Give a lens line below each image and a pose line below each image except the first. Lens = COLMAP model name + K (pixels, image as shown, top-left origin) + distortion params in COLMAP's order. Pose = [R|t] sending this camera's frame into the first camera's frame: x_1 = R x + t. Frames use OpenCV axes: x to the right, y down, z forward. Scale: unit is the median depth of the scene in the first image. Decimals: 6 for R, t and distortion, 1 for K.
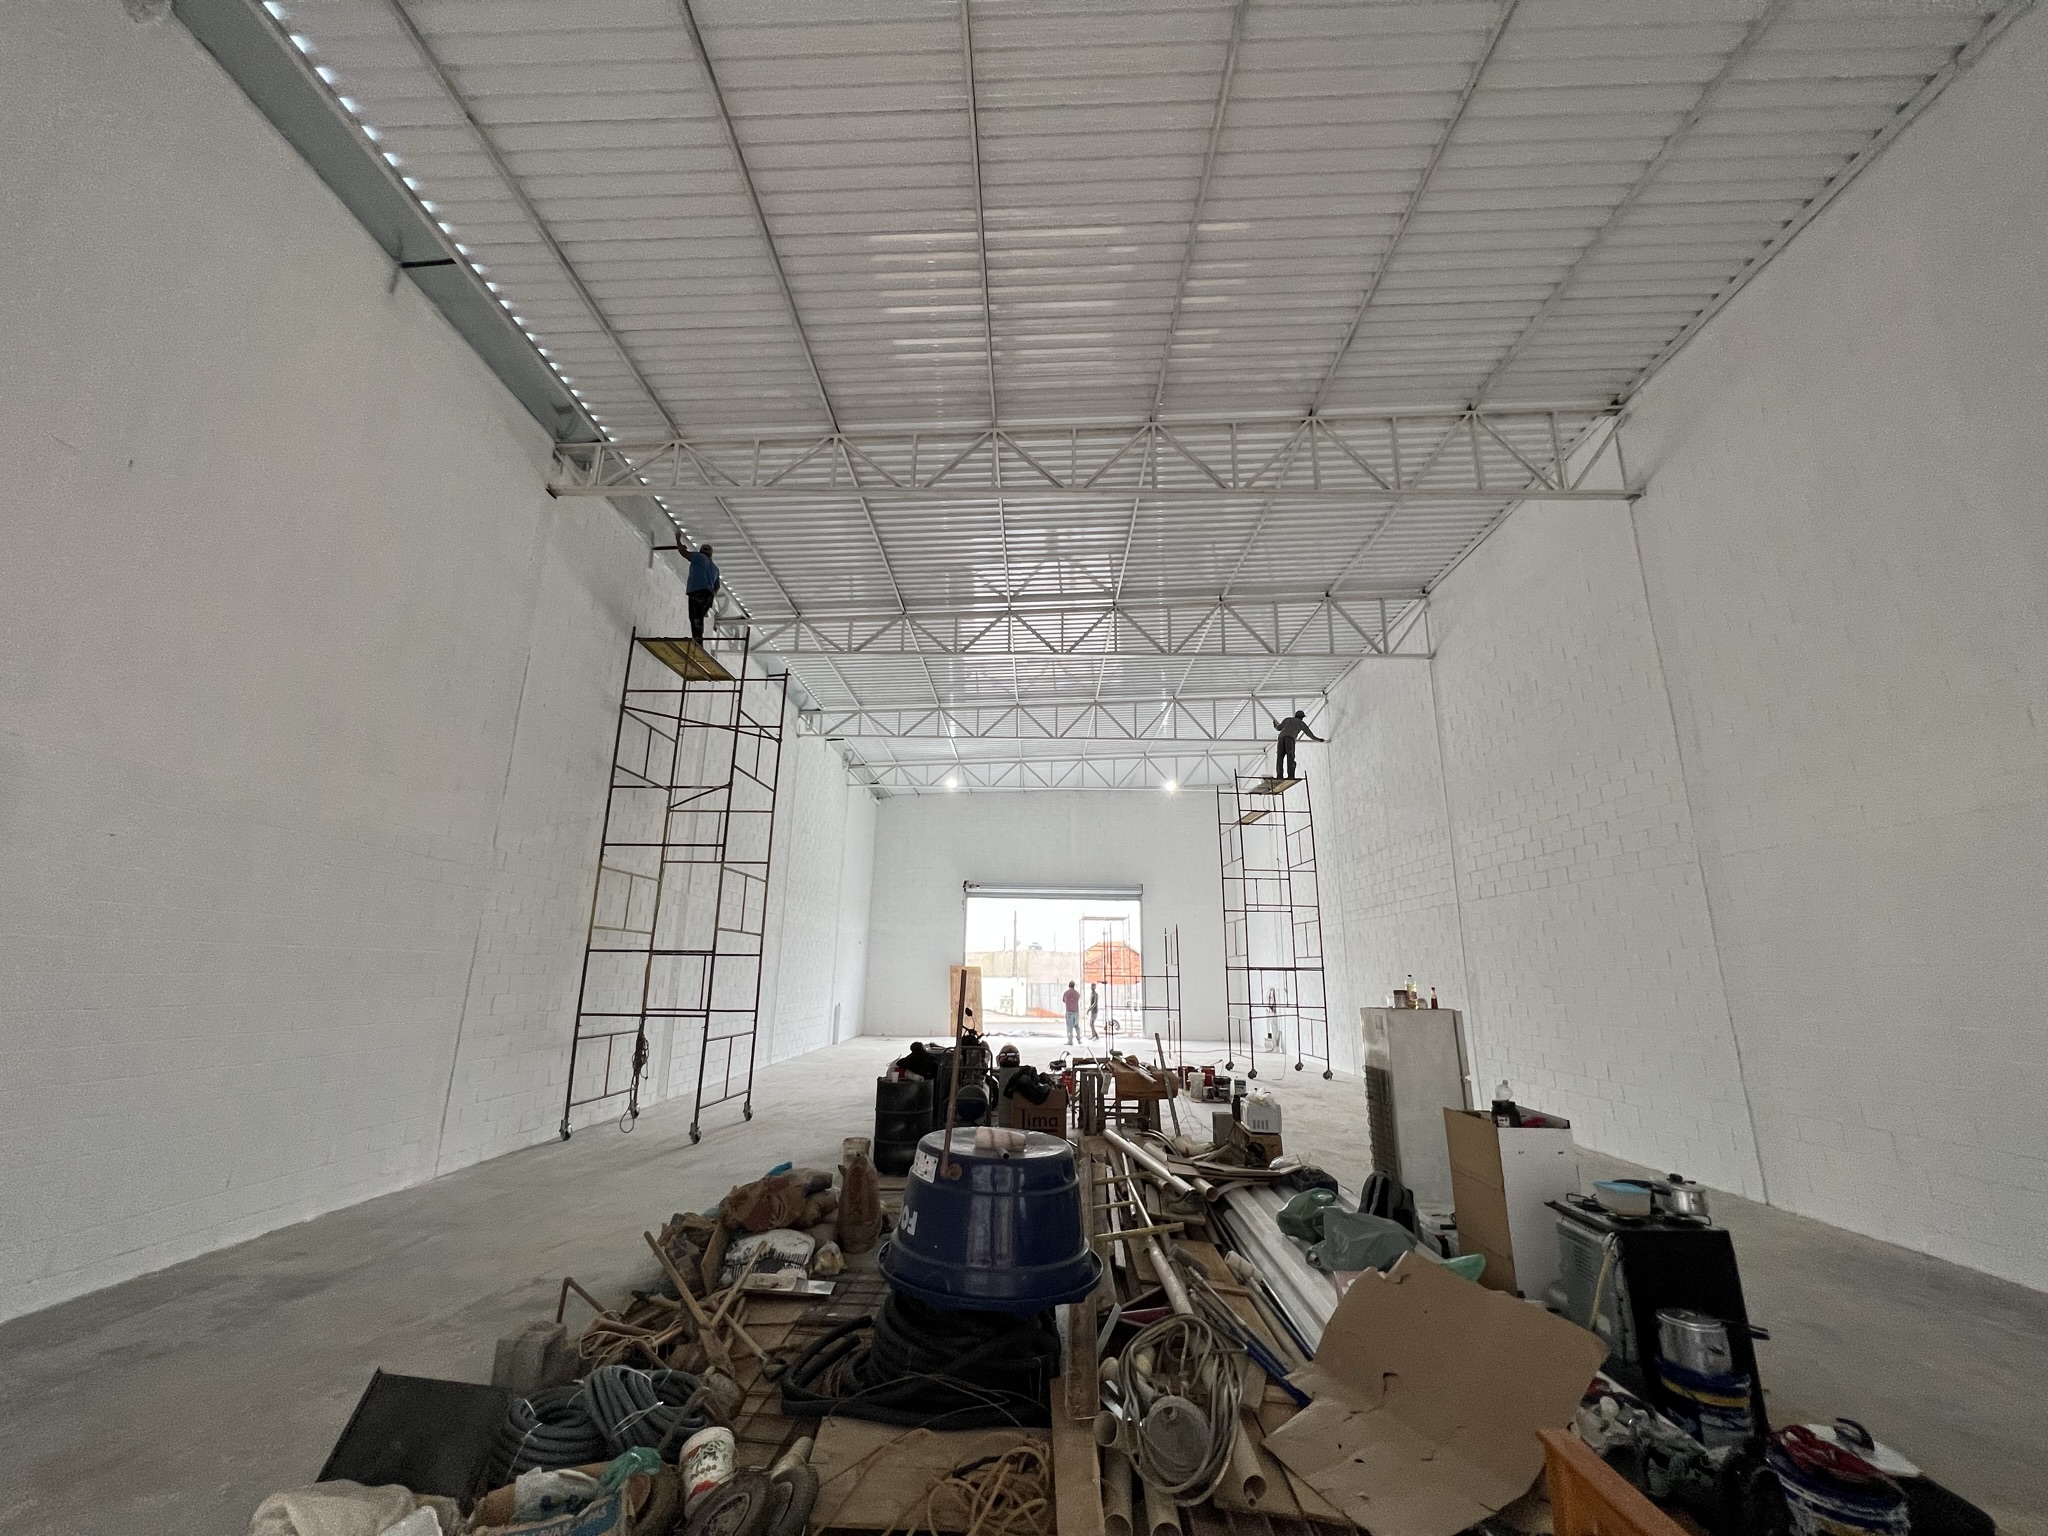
lens RADIAL K [[815.0, 0, 1017.9], [0, 815.0, 765.3], [0, 0, 1]] dist [-0.000392, 0.000180]
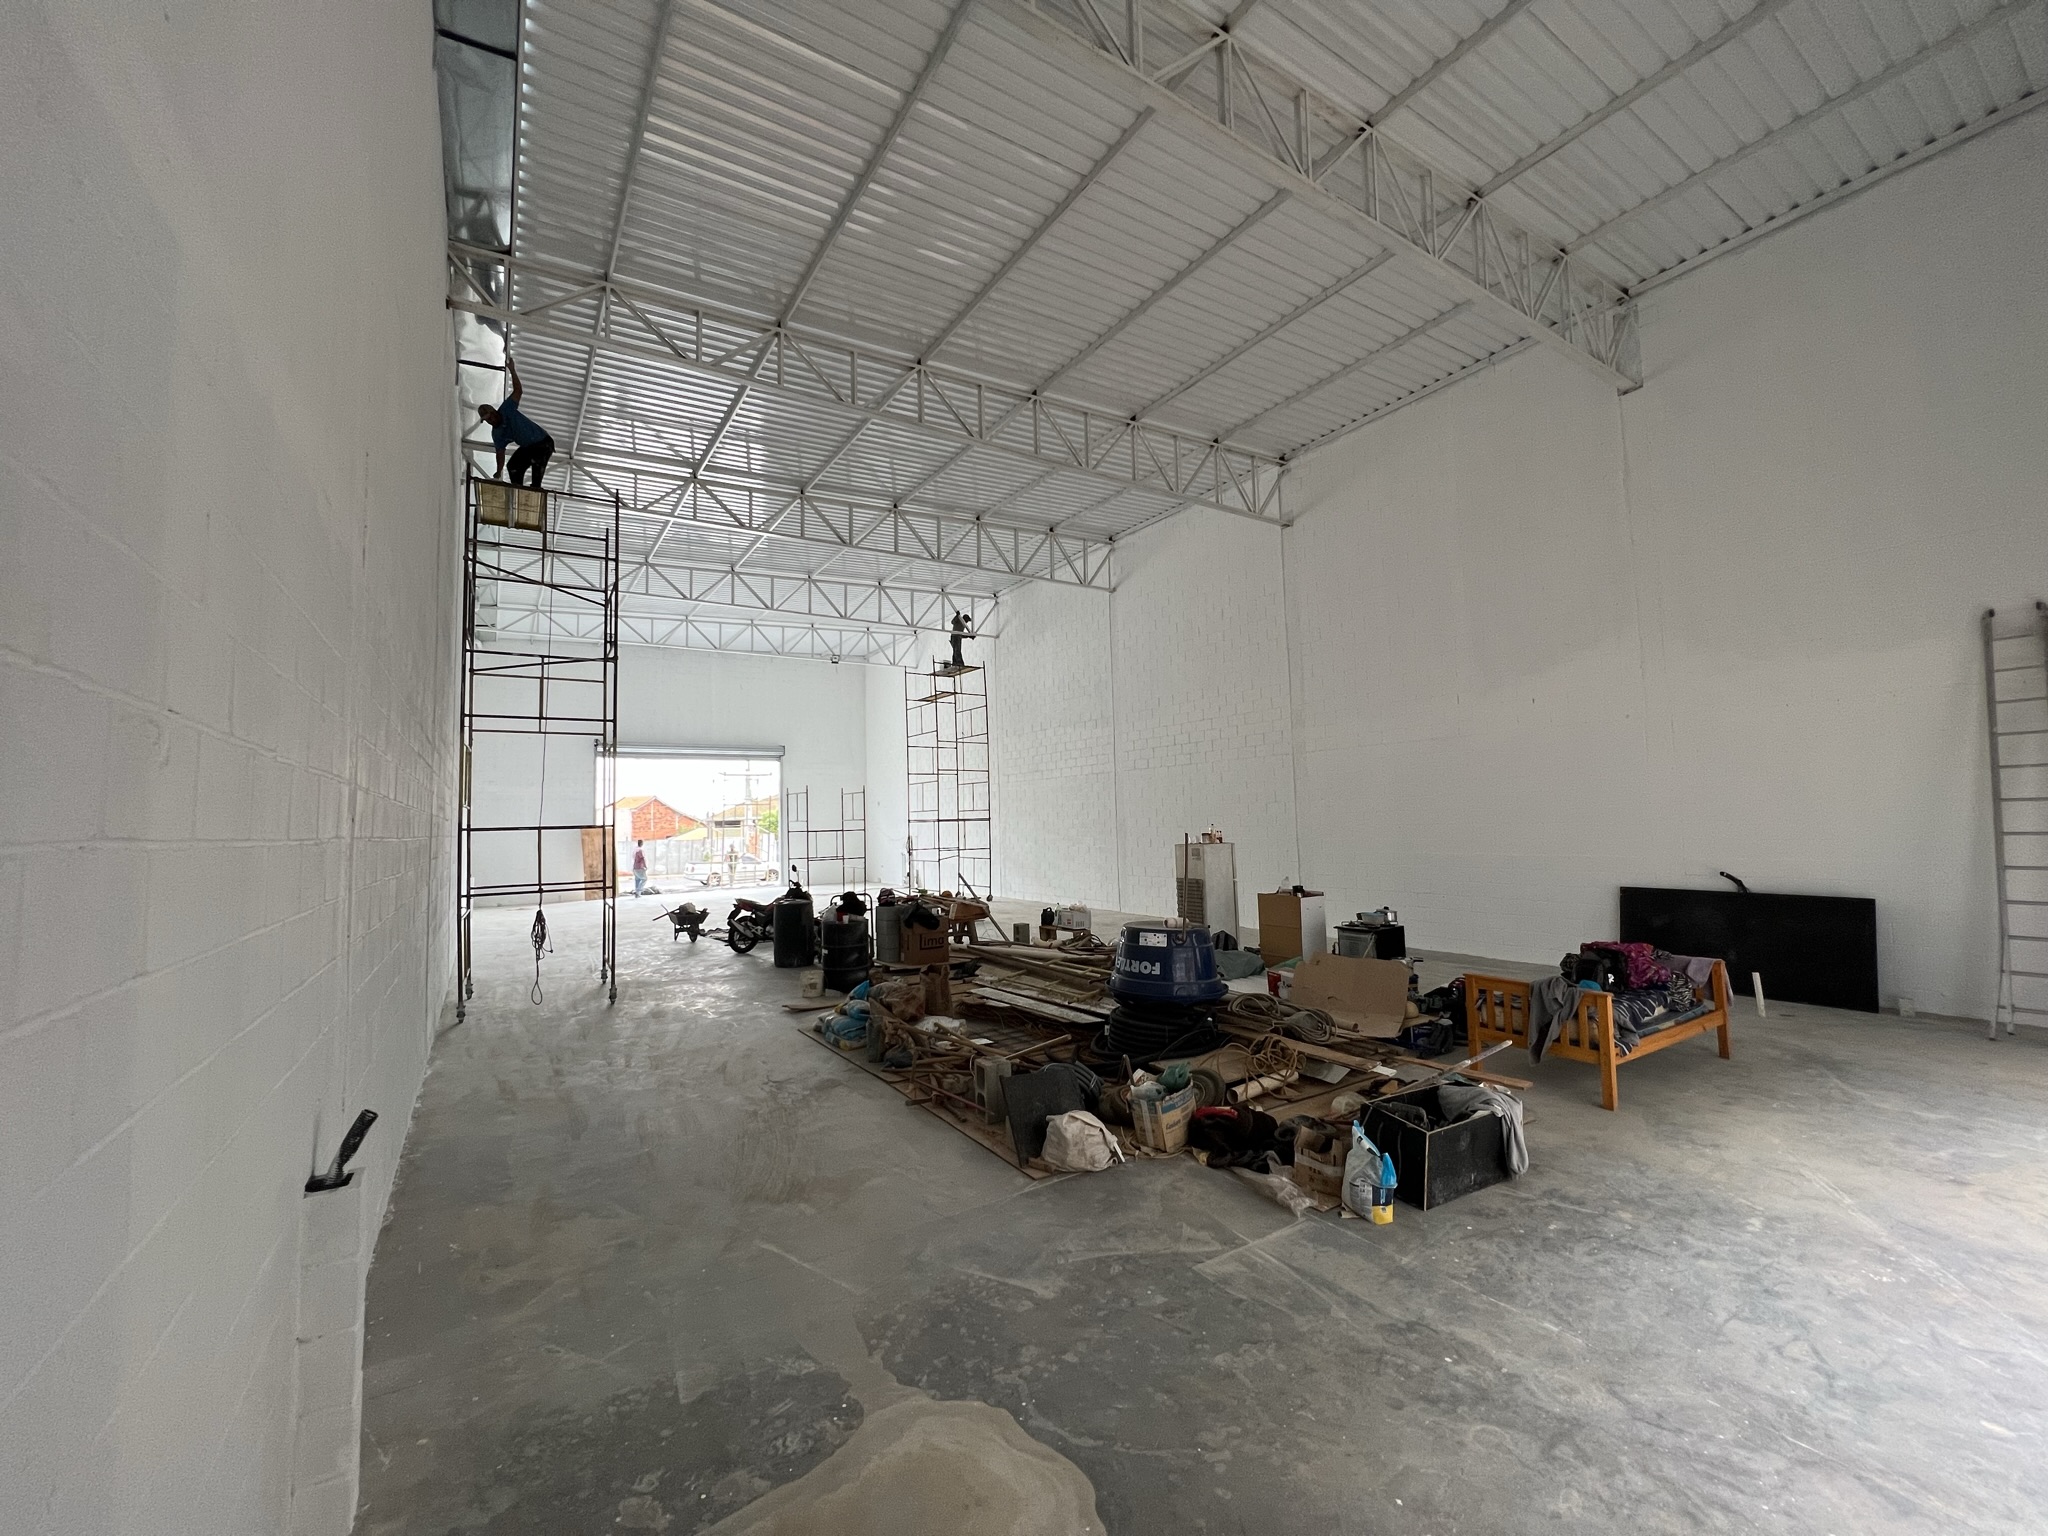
lens RADIAL K [[815.0, 0, 1017.9], [0, 815.0, 765.3], [0, 0, 1]] dist [-0.000392, 0.000180]
pose [[0.820122, -0.006224, 0.572155, -0.590191], [-0.107285, 0.980534, 0.164448, -0.071048], [-0.562041, -0.196251, 0.803489, -0.087348]]
